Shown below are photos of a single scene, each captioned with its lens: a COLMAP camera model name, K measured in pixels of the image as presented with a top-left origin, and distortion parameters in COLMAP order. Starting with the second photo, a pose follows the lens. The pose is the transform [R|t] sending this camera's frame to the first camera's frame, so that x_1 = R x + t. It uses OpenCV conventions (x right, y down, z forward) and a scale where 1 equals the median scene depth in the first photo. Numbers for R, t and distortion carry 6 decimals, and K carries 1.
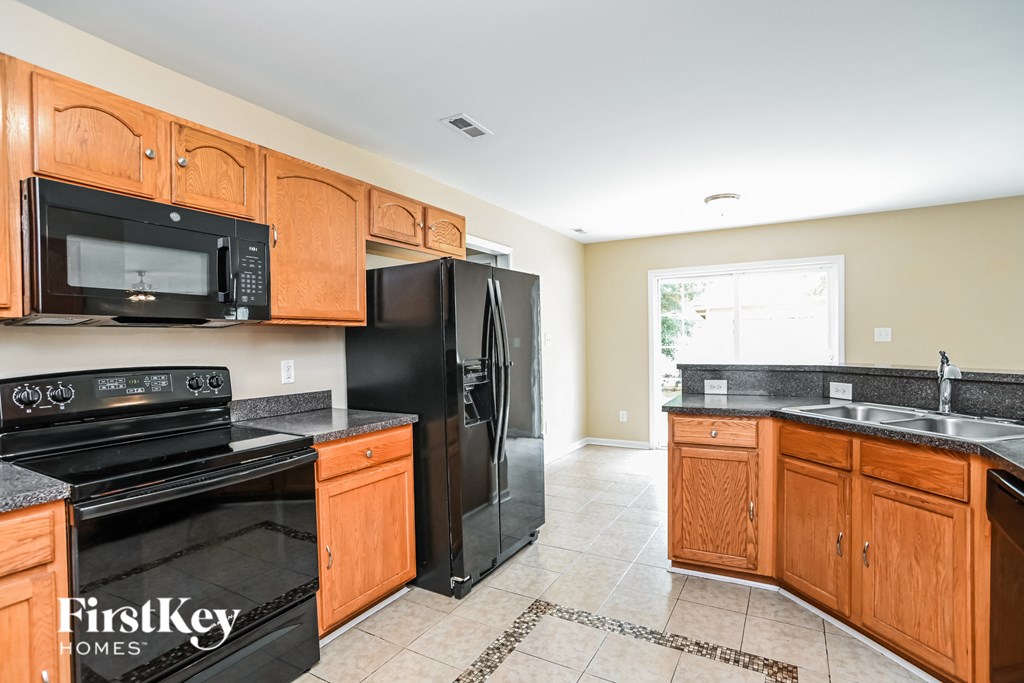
lens RADIAL K [[488.6, 0, 512.0], [0, 488.6, 341.5], [0, 0, 1]] dist [0.000426, 0.000048]
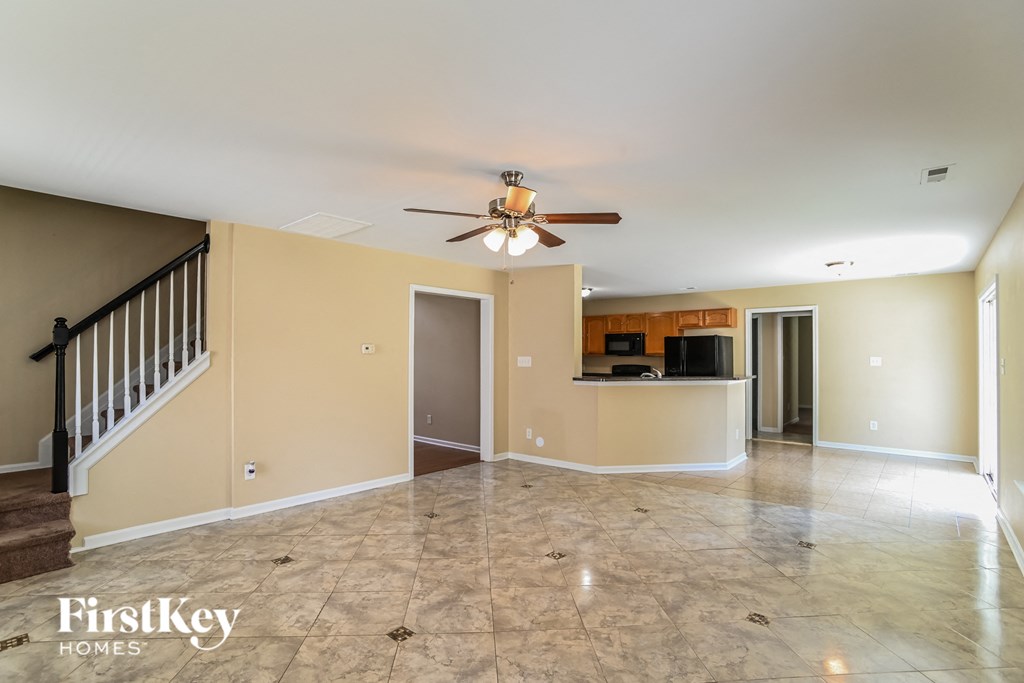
lens RADIAL K [[475.5, 0, 513.1], [0, 475.5, 356.7], [0, 0, 1]] dist [0.000024, -0.000002]
pose [[-0.210453, -0.000749, -0.977604, 3.955187], [-0.015120, 0.999883, 0.002489, -0.029229], [0.977487, 0.015305, -0.210440, 0.837047]]
